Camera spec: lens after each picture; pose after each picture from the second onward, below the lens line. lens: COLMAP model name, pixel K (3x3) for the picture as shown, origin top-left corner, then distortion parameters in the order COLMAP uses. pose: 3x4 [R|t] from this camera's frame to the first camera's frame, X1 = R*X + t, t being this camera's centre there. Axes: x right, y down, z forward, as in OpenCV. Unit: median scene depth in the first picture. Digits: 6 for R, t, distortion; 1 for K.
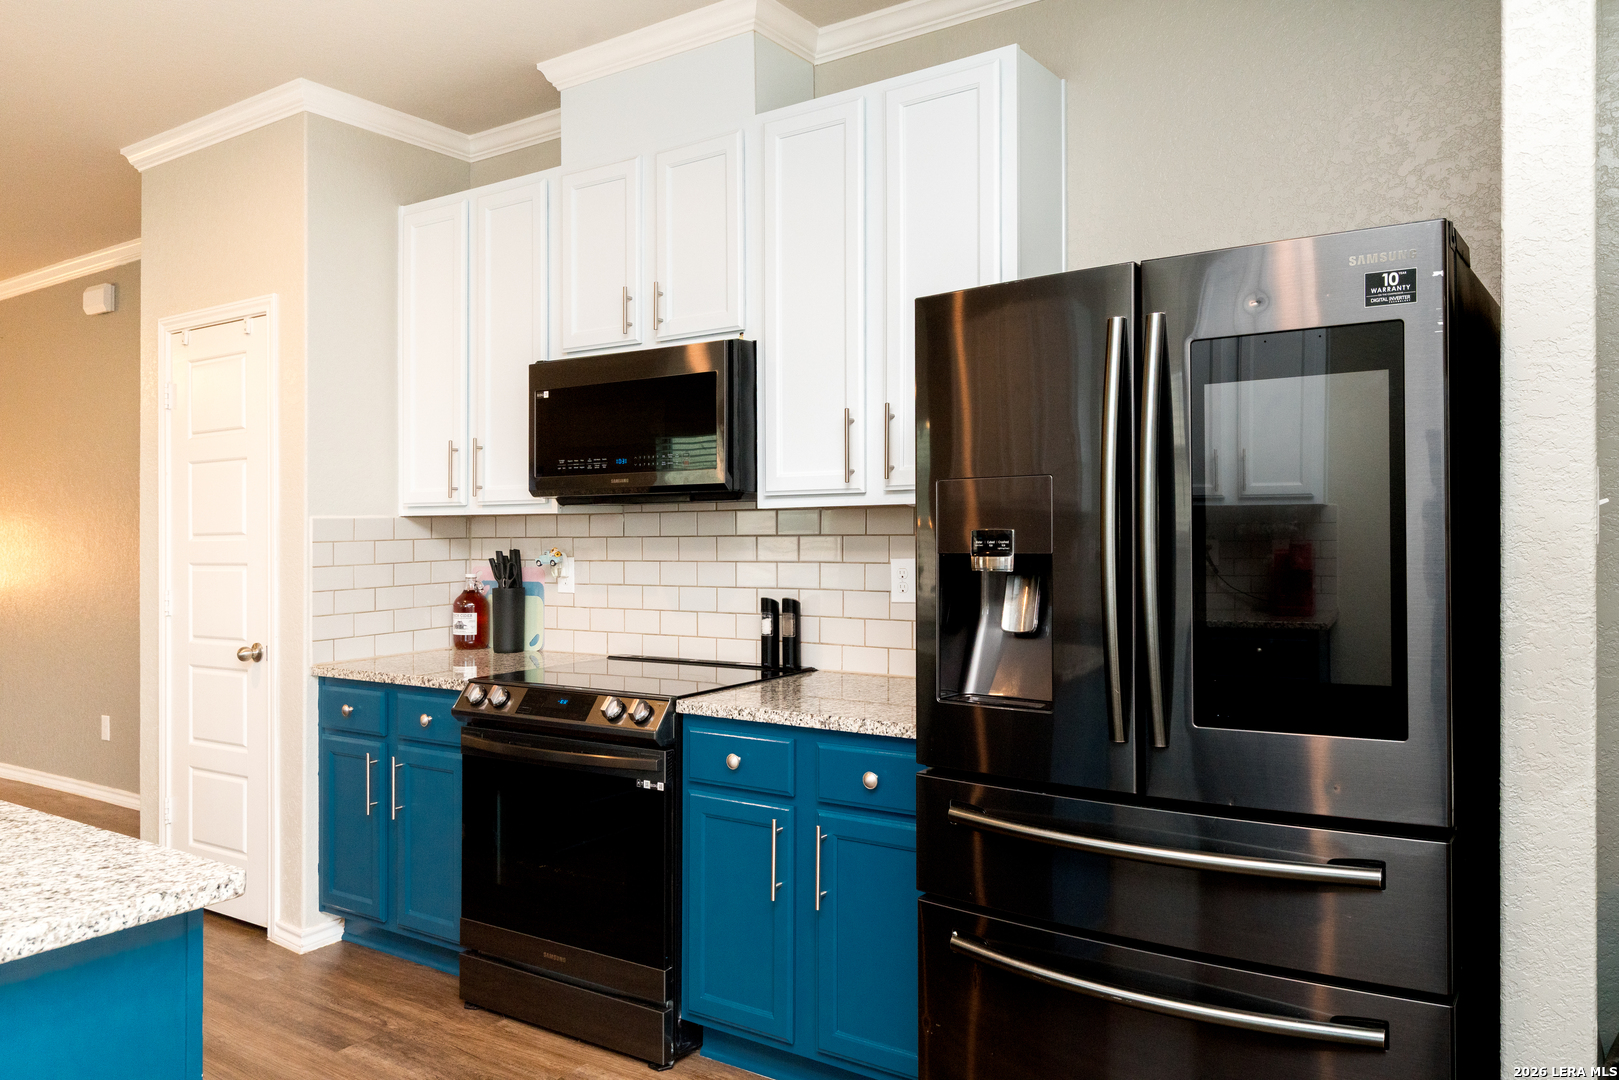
lens RADIAL K [[1157.2, 0, 784.3], [0, 1157.2, 516.1], [0, 0, 1]] dist [0.038903, -0.000741]
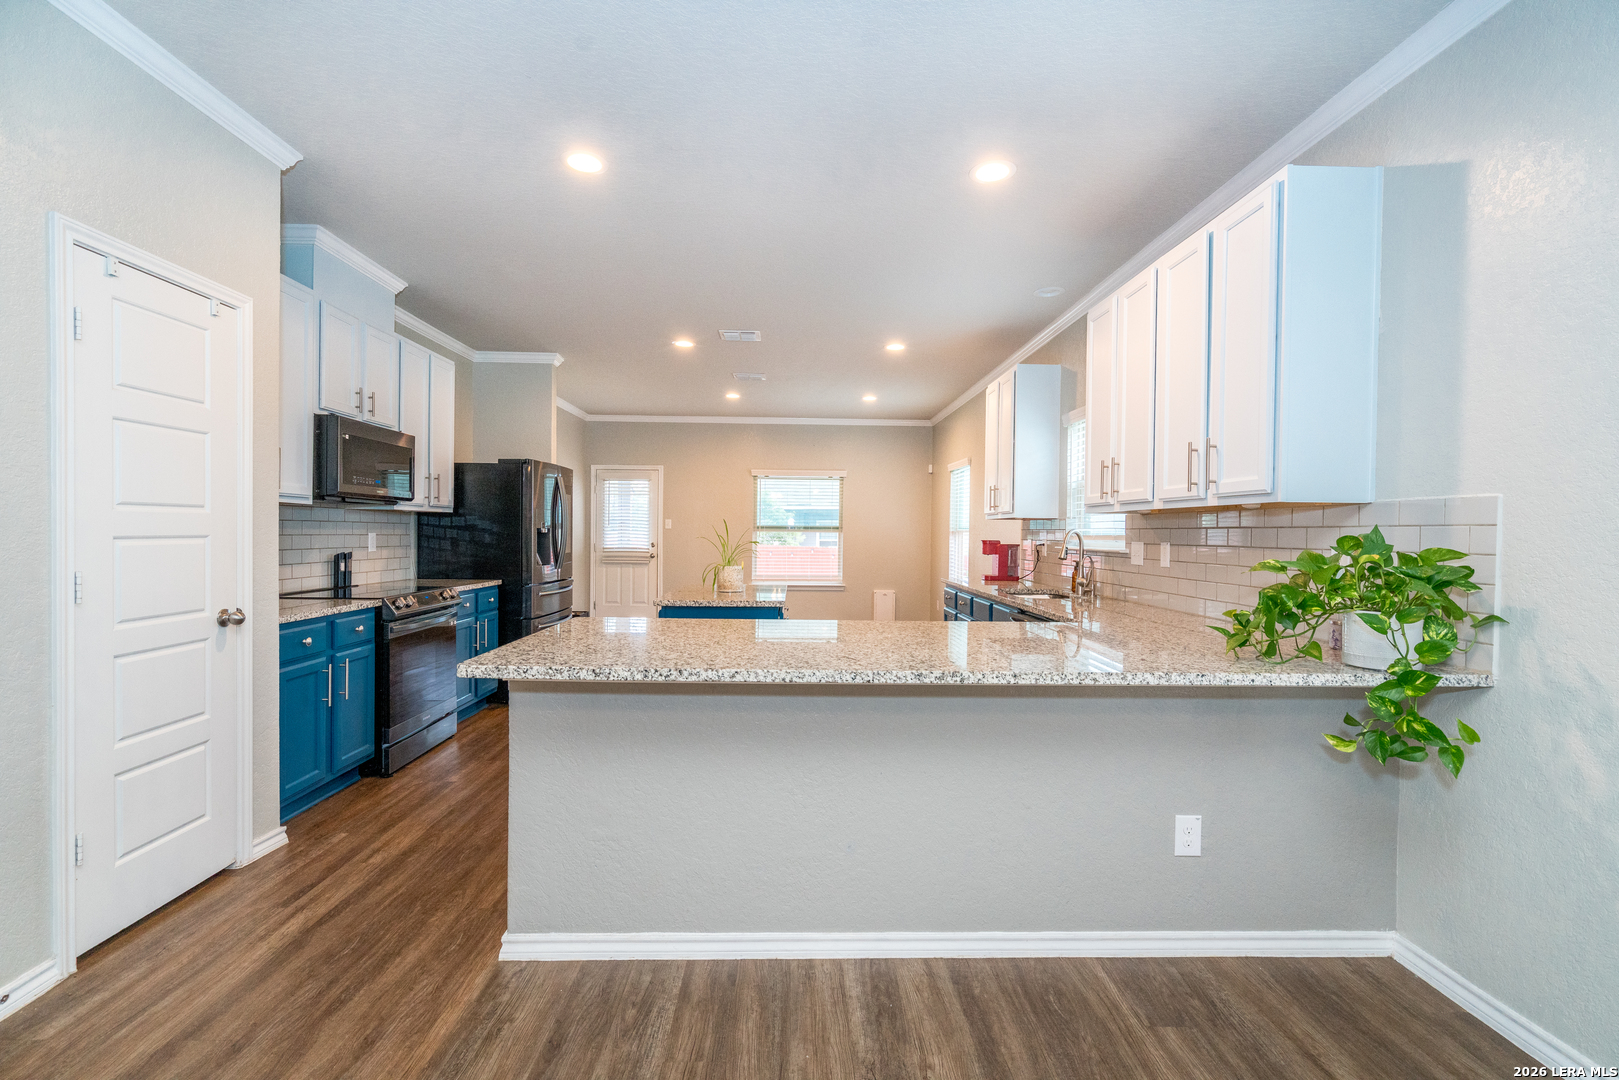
lens RADIAL K [[734.0, 0, 797.8], [0, 734.0, 546.4], [0, 0, 1]] dist [-0.001406, -0.000021]
pose [[-0.589428, -0.003730, 0.807812, -1.527540], [-0.003122, 0.999992, 0.002340, 0.055288], [-0.807815, -0.001143, -0.589435, 1.132546]]
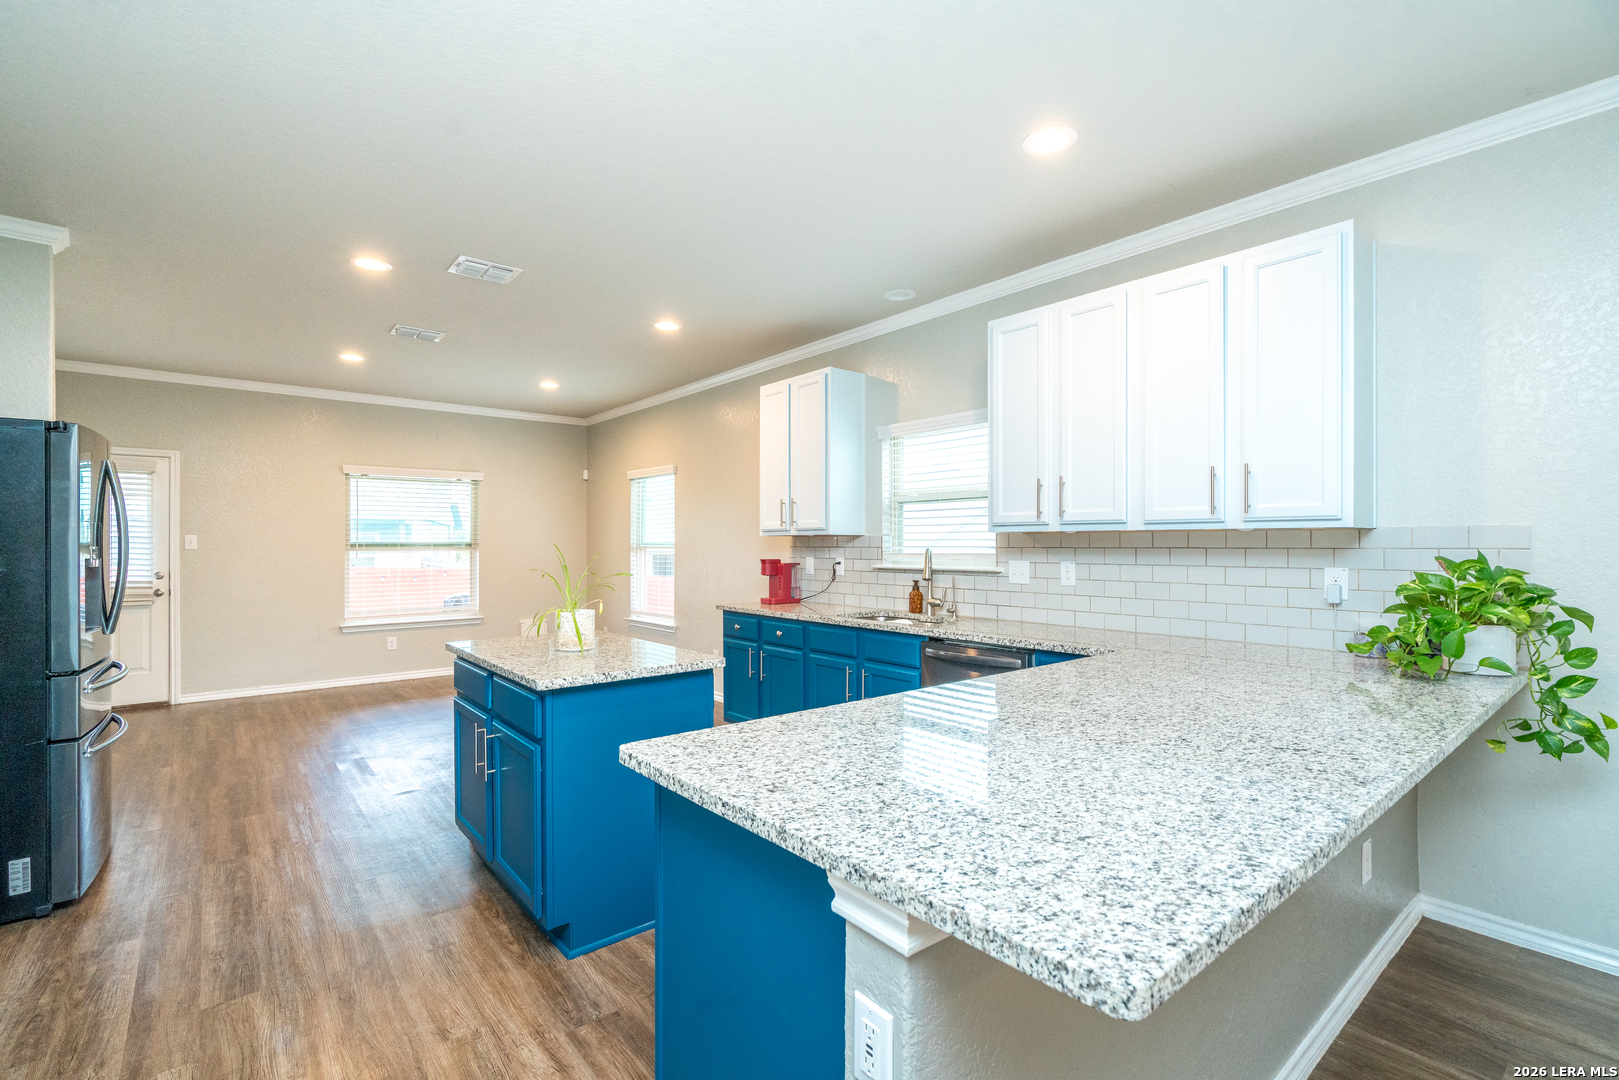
lens RADIAL K [[734.0, 0, 810.7], [0, 734.0, 547.7], [0, 0, 1]] dist [-0.001406, -0.000021]
pose [[-0.965858, 0.019841, 0.258313, -0.895302], [0.019699, 0.999801, -0.003136, 0.026269], [-0.258324, 0.002059, -0.966056, 1.225577]]
